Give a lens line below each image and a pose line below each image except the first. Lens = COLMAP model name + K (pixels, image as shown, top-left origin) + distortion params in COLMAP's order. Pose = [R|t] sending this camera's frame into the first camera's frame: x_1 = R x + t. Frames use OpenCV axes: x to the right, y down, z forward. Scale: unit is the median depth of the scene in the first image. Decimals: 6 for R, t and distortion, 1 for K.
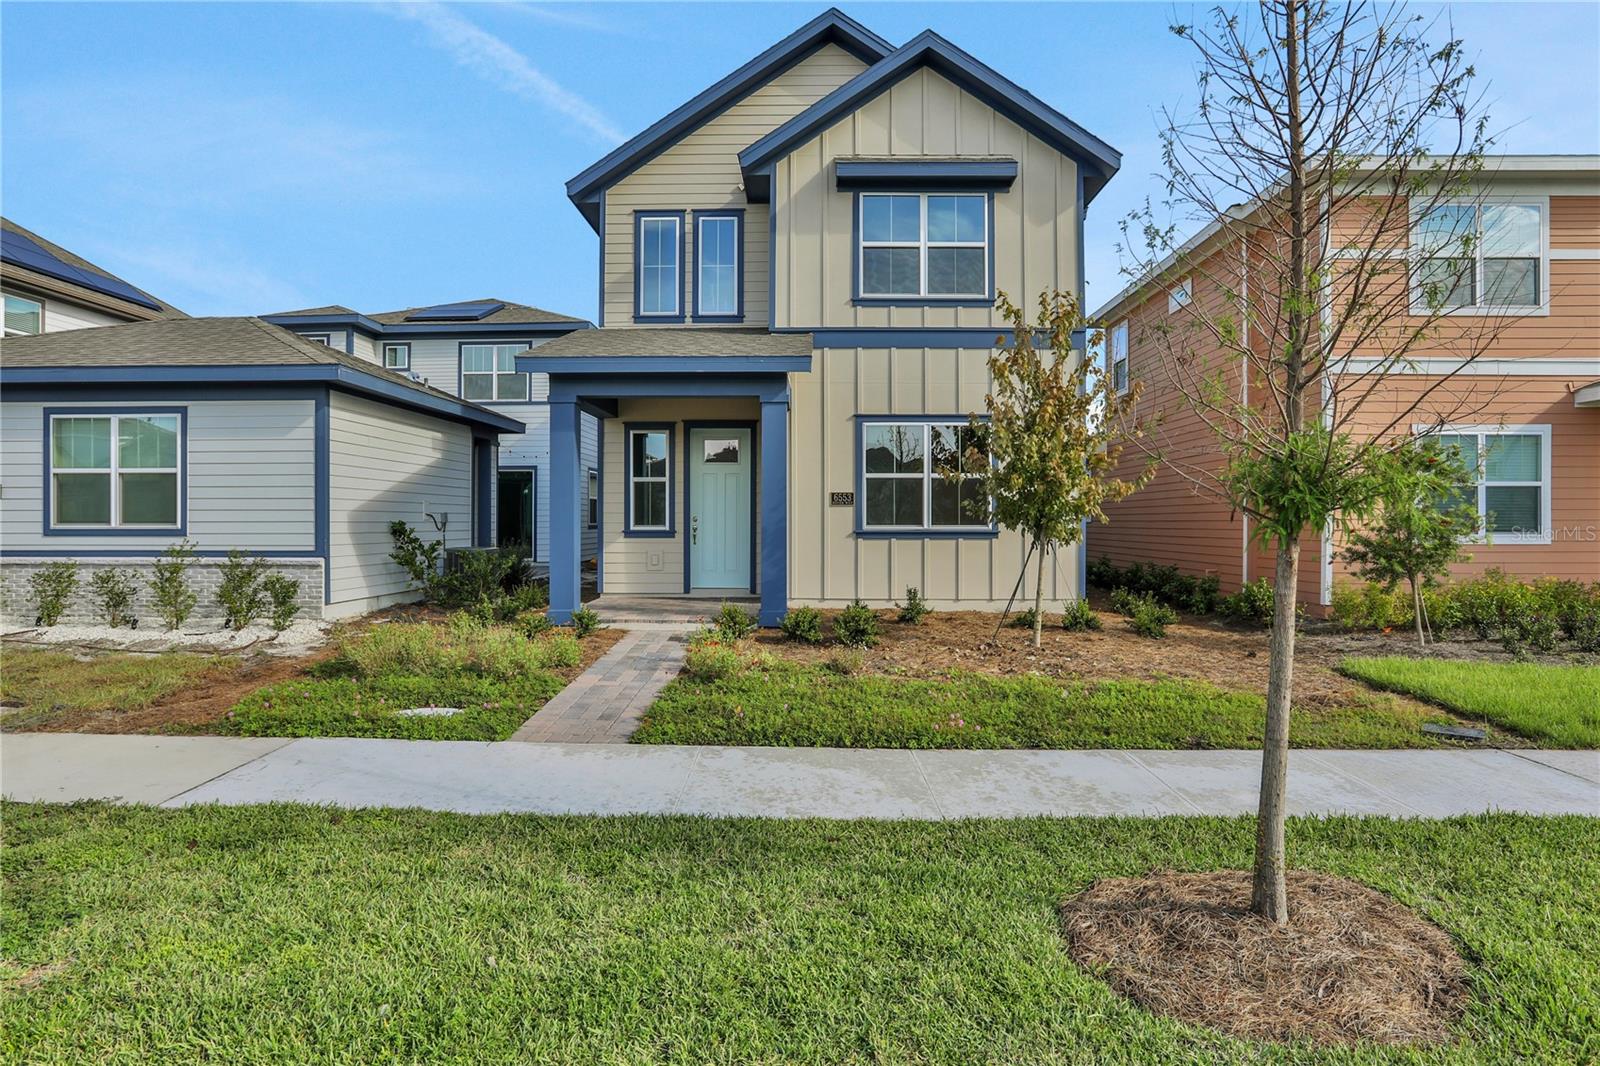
lens RADIAL K [[866.3, 0, 797.0], [0, 866.3, 524.1], [0, 0, 1]] dist [-0.081649, 0.040845]
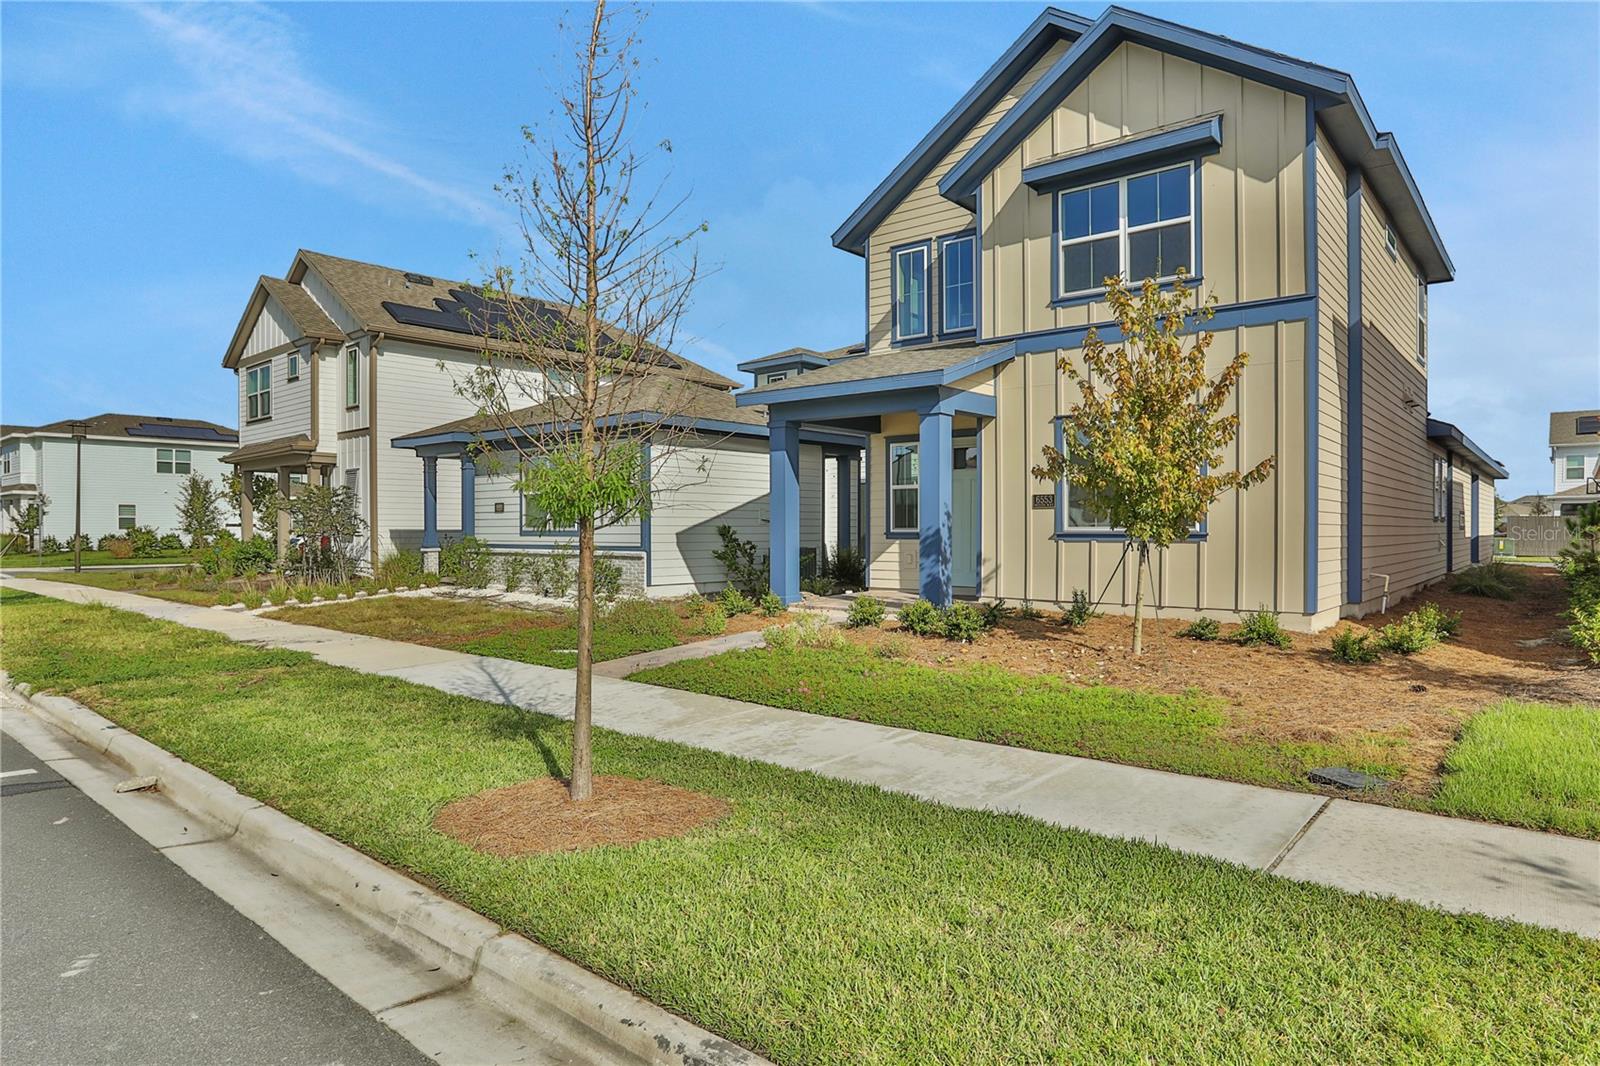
lens RADIAL K [[884.2, 0, 796.4], [0, 884.2, 525.7], [0, 0, 1]] dist [-0.067971, 0.041192]
pose [[0.795658, -0.003893, -0.605733, 0.444086], [0.000444, 0.999983, -0.005844, 0.005382], [0.605745, 0.004380, 0.795647, 0.011904]]
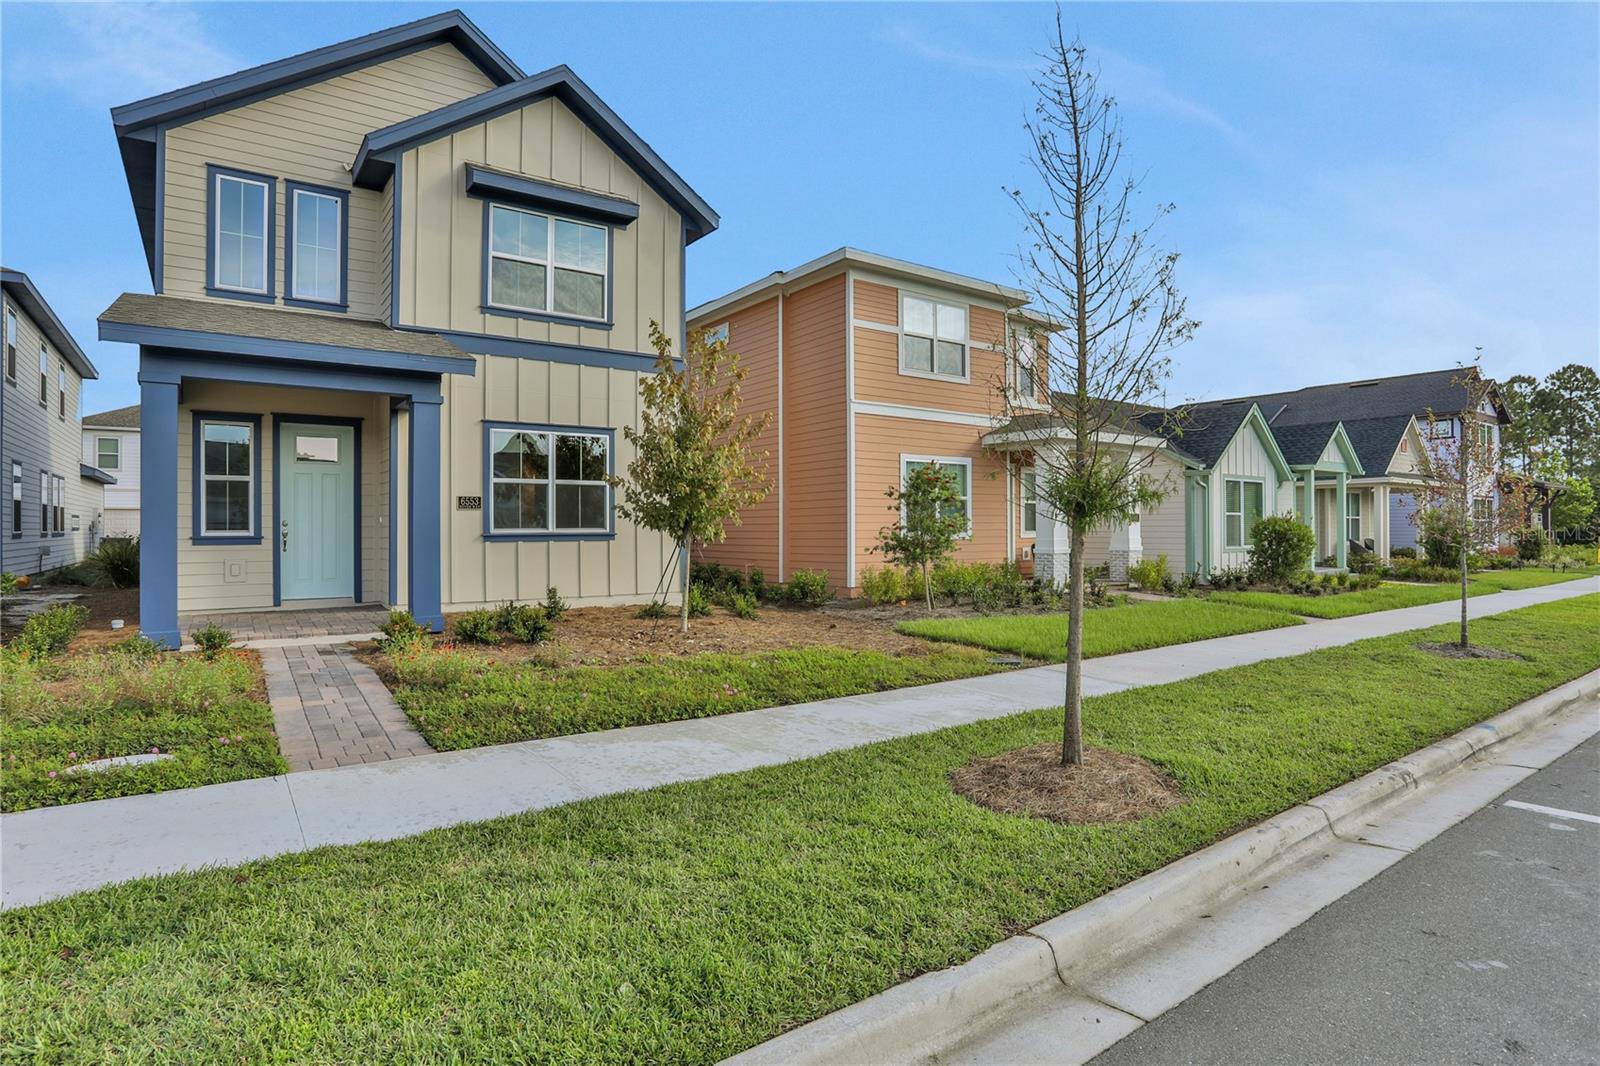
lens RADIAL K [[820.9, 0, 790.9], [0, 820.9, 525.3], [0, 0, 1]] dist [-0.074817, 0.035115]
pose [[0.806501, -0.002933, 0.591225, -0.205366], [0.006636, 0.999970, -0.004091, 0.003461], [-0.591195, 0.007222, 0.806496, 0.018508]]
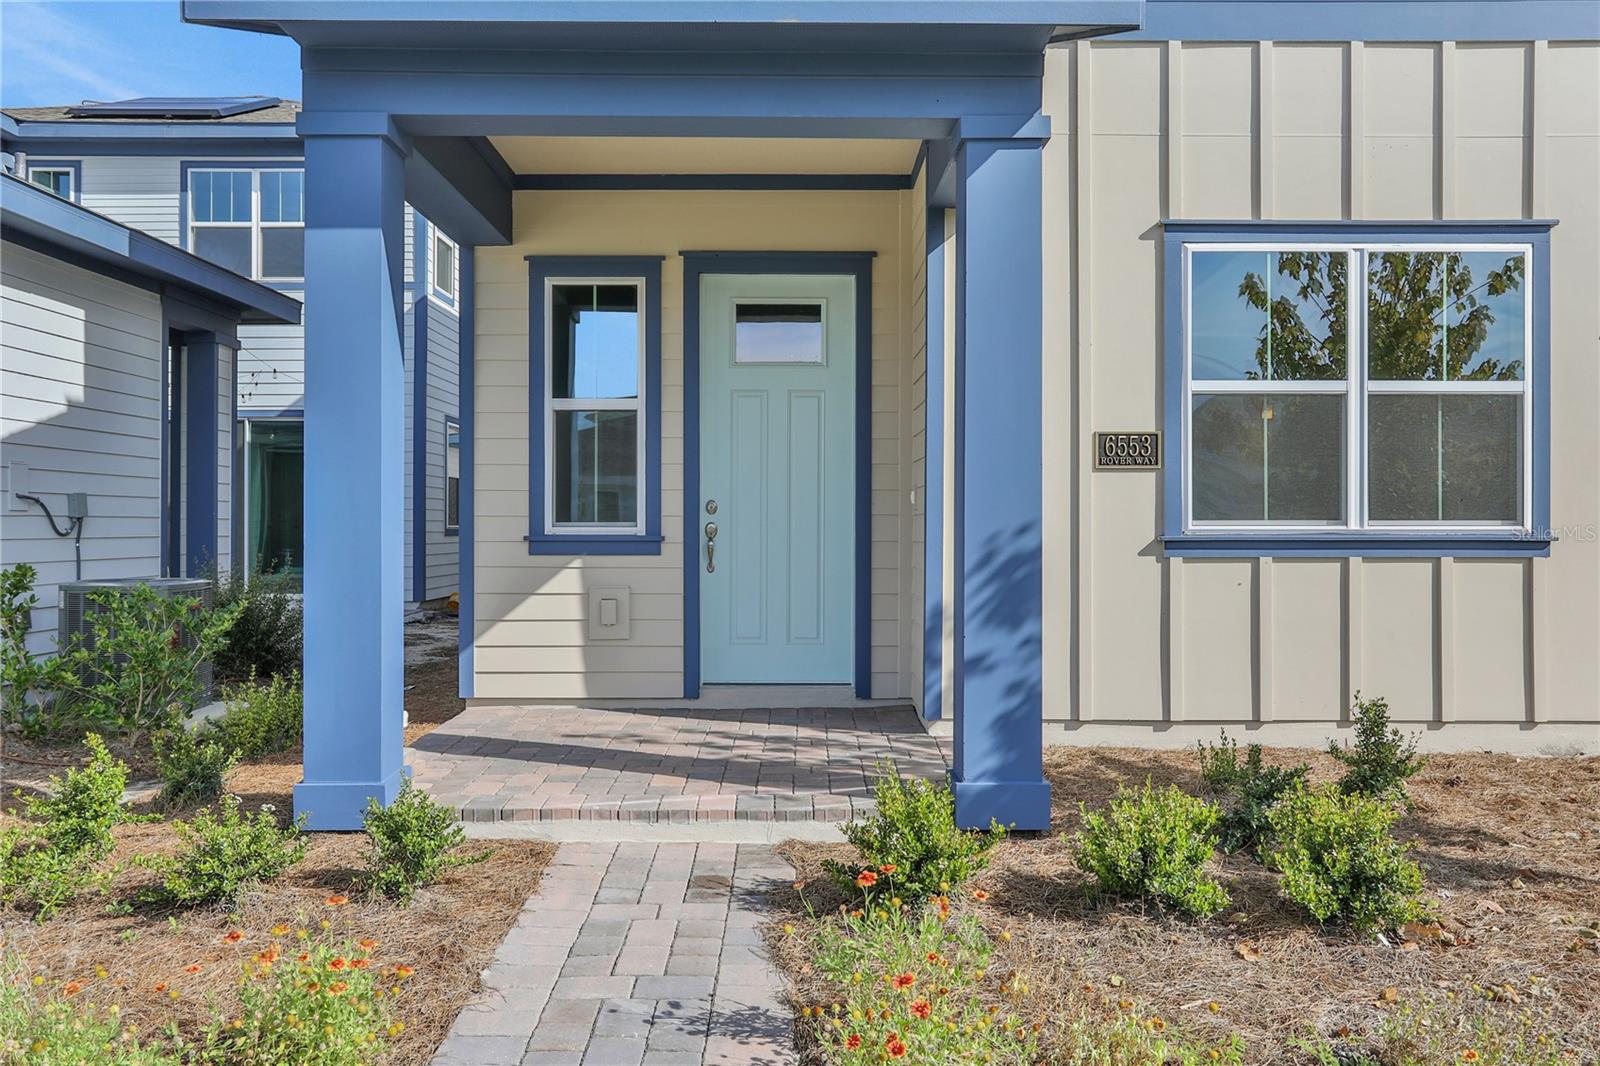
lens RADIAL K [[1336.7, 0, 810.2], [0, 1336.7, 522.8], [0, 0, 1]] dist [-0.004830, -0.003231]
pose [[0.999684, -0.000093, 0.025137, -0.097383], [0.000207, 0.999990, -0.004533, 0.004589], [-0.025136, 0.004537, 0.999674, 0.436264]]
